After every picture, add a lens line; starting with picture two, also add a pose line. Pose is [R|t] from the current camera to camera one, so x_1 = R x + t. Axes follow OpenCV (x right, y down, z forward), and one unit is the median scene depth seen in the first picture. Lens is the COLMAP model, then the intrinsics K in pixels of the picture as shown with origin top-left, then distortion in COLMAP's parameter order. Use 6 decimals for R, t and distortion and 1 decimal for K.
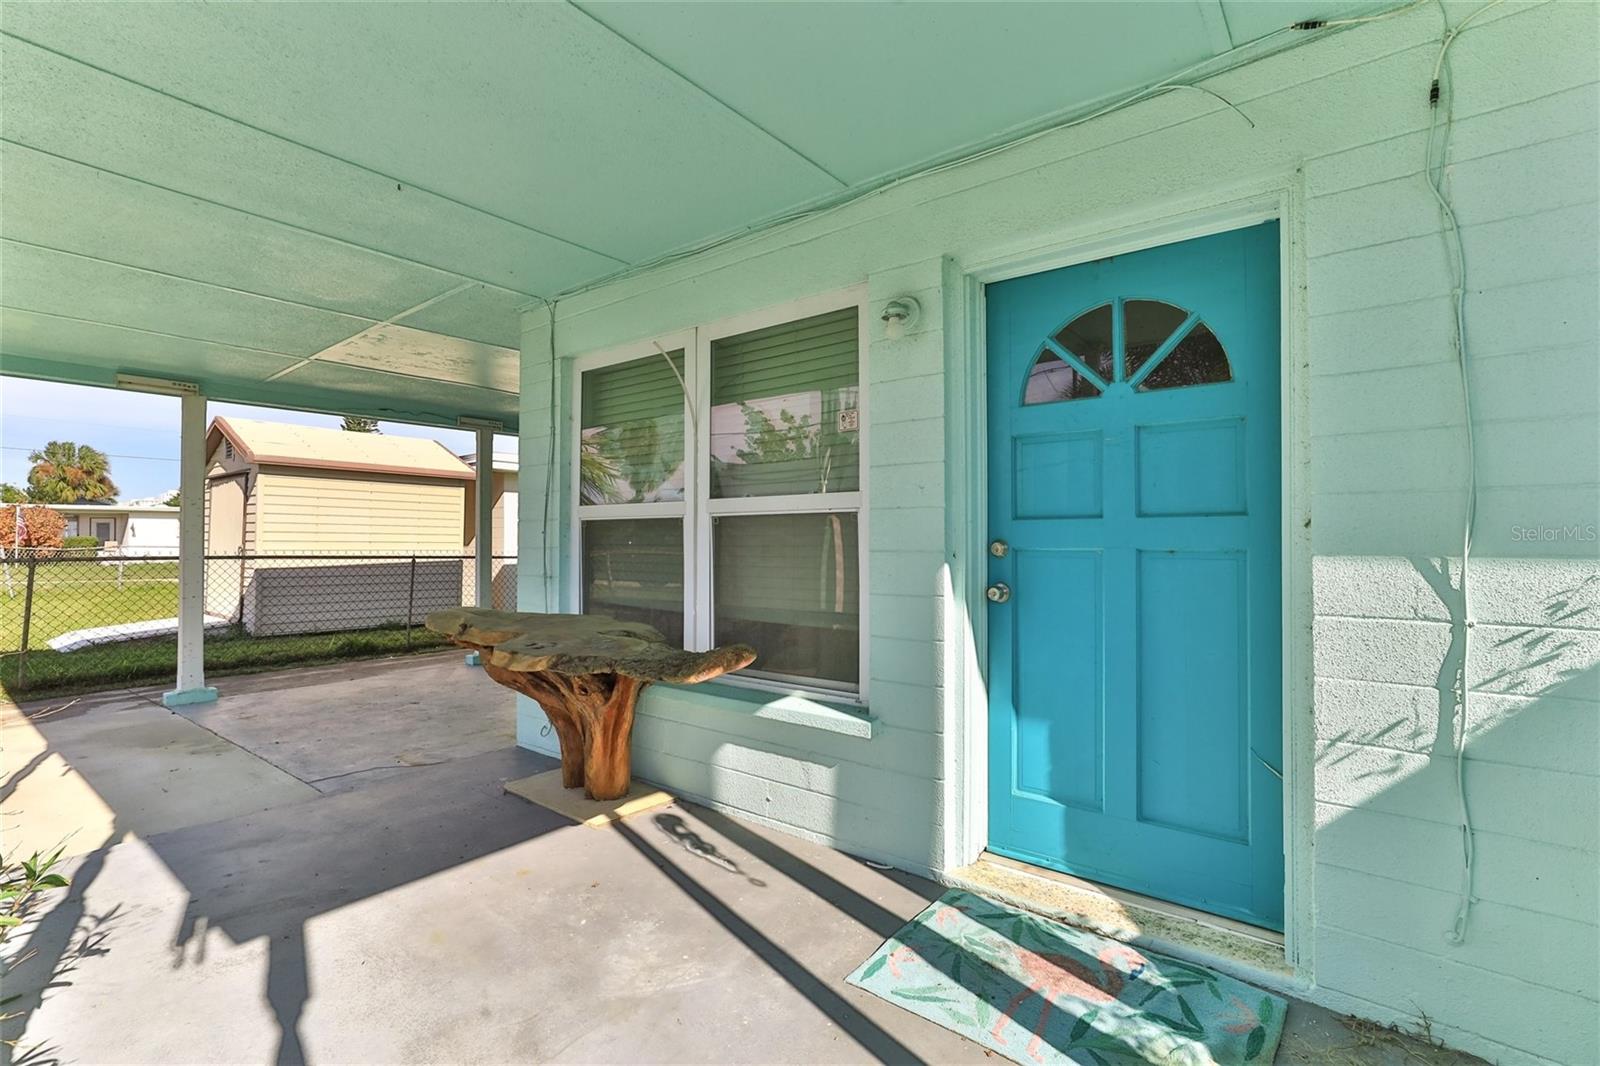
lens RADIAL K [[669.2, 0, 802.2], [0, 669.2, 523.9], [0, 0, 1]] dist [-0.002939, -0.000063]
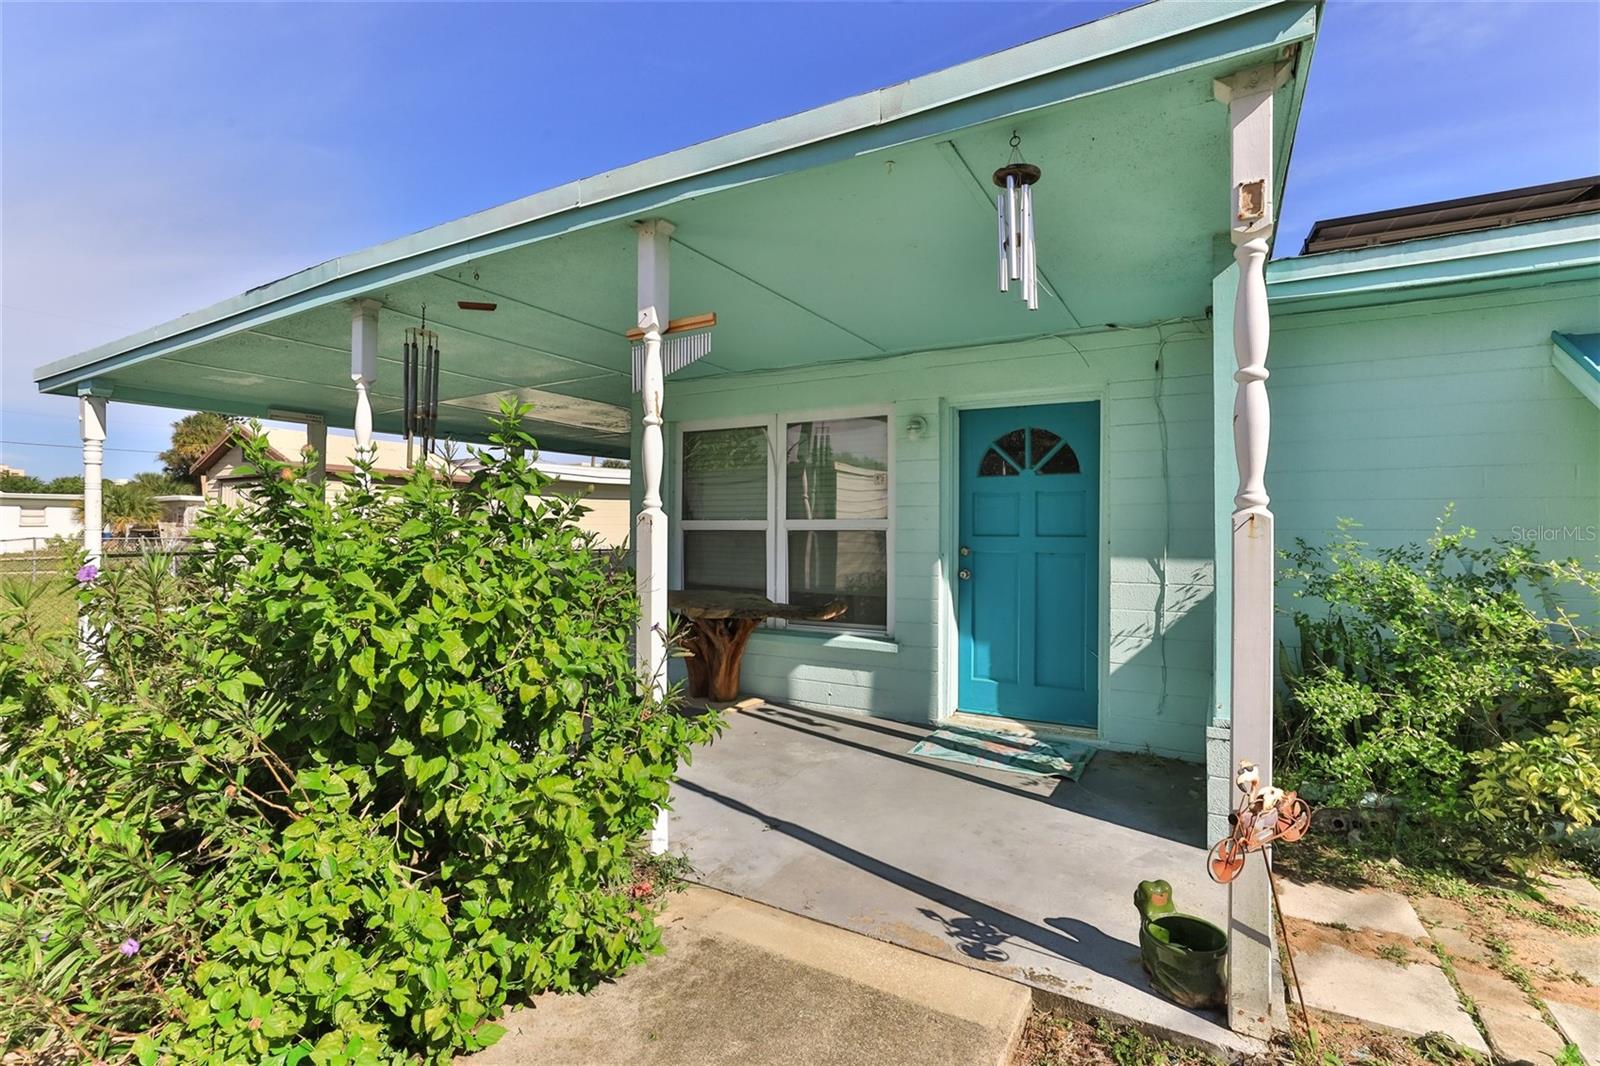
lens RADIAL K [[673.9, 0, 770.9], [0, 673.9, 522.9], [0, 0, 1]] dist [-0.018397, 0.009348]
pose [[0.993129, 0.006608, 0.116842, -0.475895], [-0.007707, 0.999930, 0.008954, -0.056240], [-0.116775, -0.009793, 0.993110, -0.826772]]
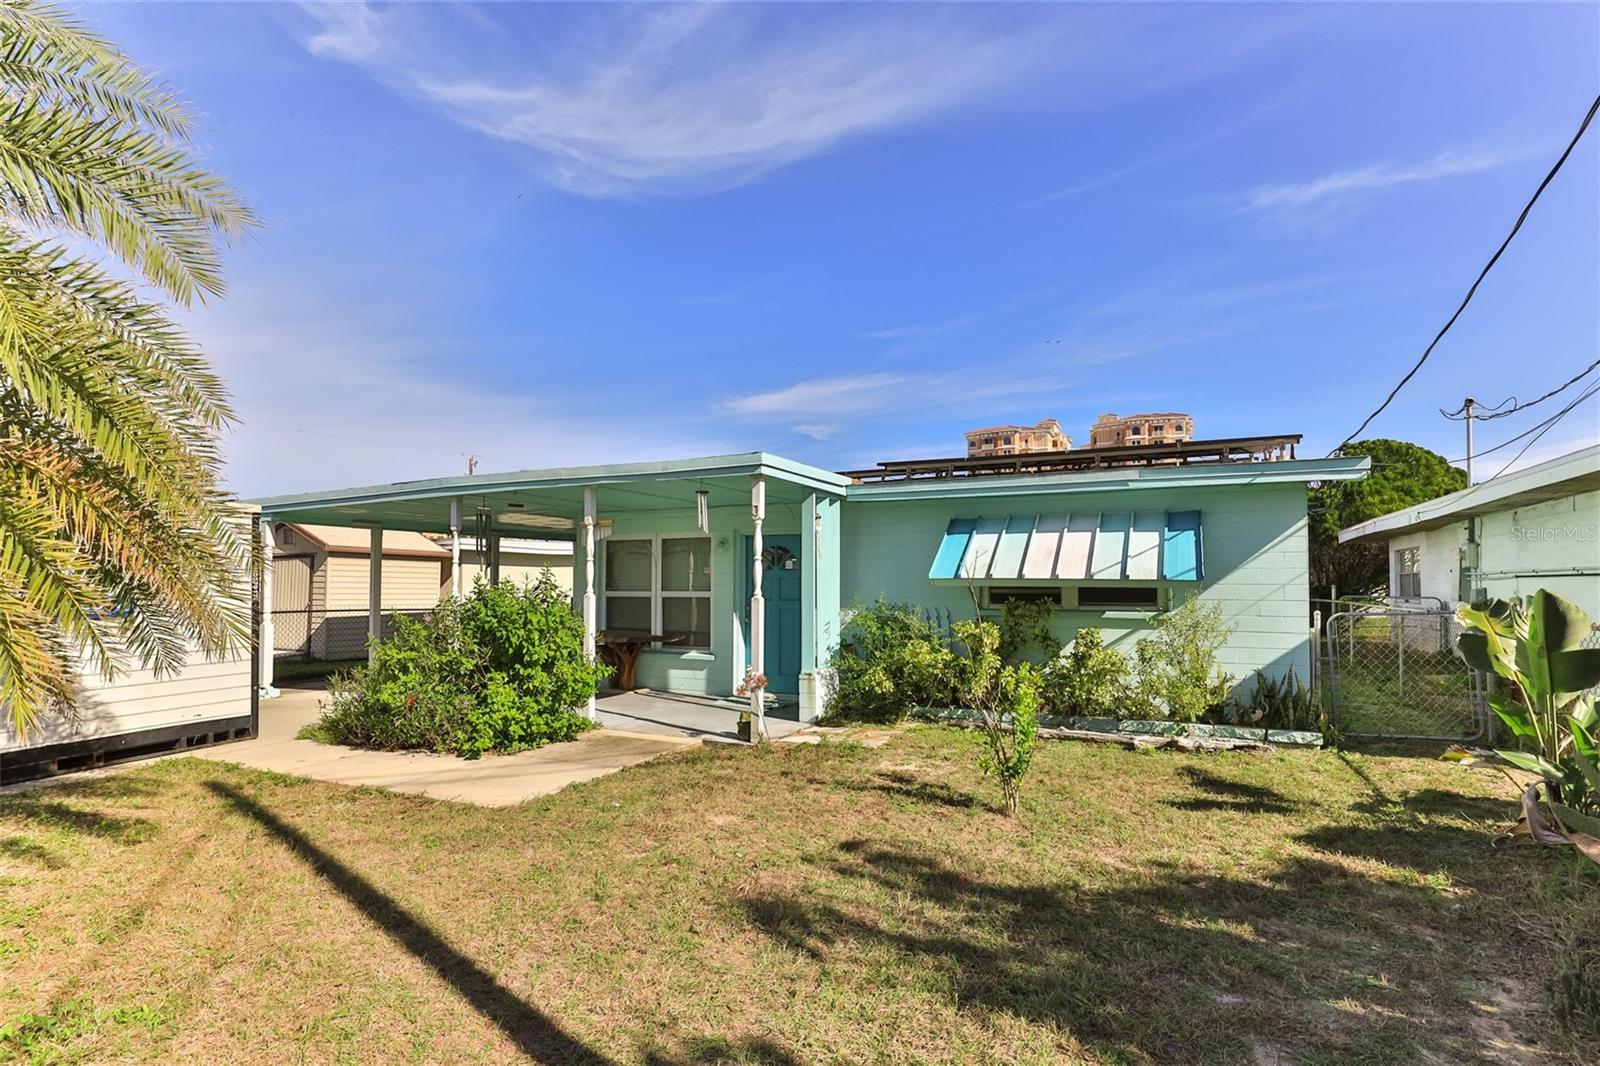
lens RADIAL K [[817.4, 0, 710.5], [0, 817.4, 530.3], [0, 0, 1]] dist [-0.012329, -0.000303]
pose [[0.995817, 0.004754, 0.091244, -0.332713], [-0.000802, 0.999062, -0.043298, -0.195421], [-0.091364, 0.043044, 0.994887, -3.465650]]
